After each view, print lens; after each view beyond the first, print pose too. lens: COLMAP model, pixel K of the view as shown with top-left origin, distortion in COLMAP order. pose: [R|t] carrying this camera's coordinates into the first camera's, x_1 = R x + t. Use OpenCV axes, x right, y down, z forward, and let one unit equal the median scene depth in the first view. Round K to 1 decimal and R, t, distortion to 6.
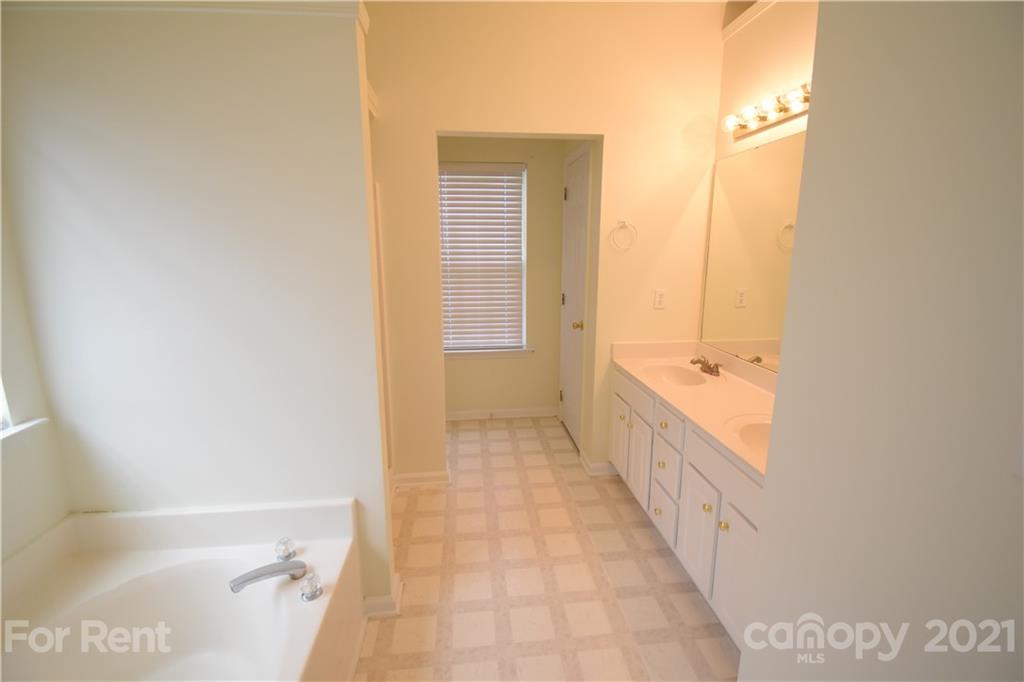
lens RADIAL K [[451.7, 0, 516.1], [0, 451.7, 339.9], [0, 0, 1]] dist [0.010997, -0.017053]
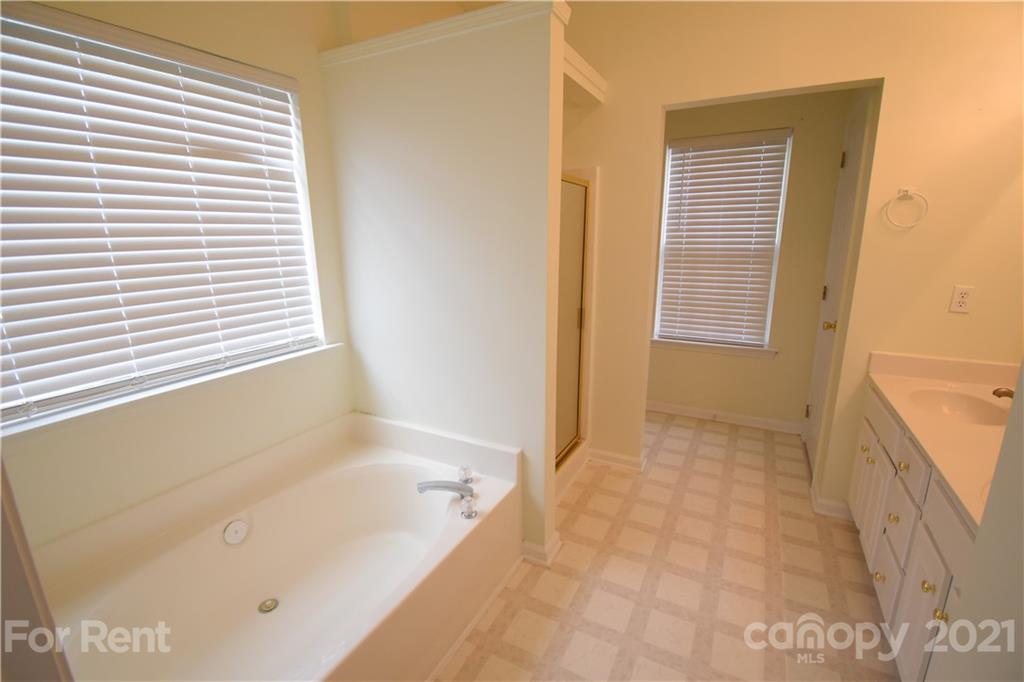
lens RADIAL K [[451.7, 0, 505.5], [0, 451.7, 338.5], [0, 0, 1]] dist [0.010997, -0.017053]
pose [[0.823132, 0.121403, -0.554721, 0.142130], [-0.108139, 0.992515, 0.056753, 0.009078], [0.557459, 0.013272, 0.830098, 0.024991]]
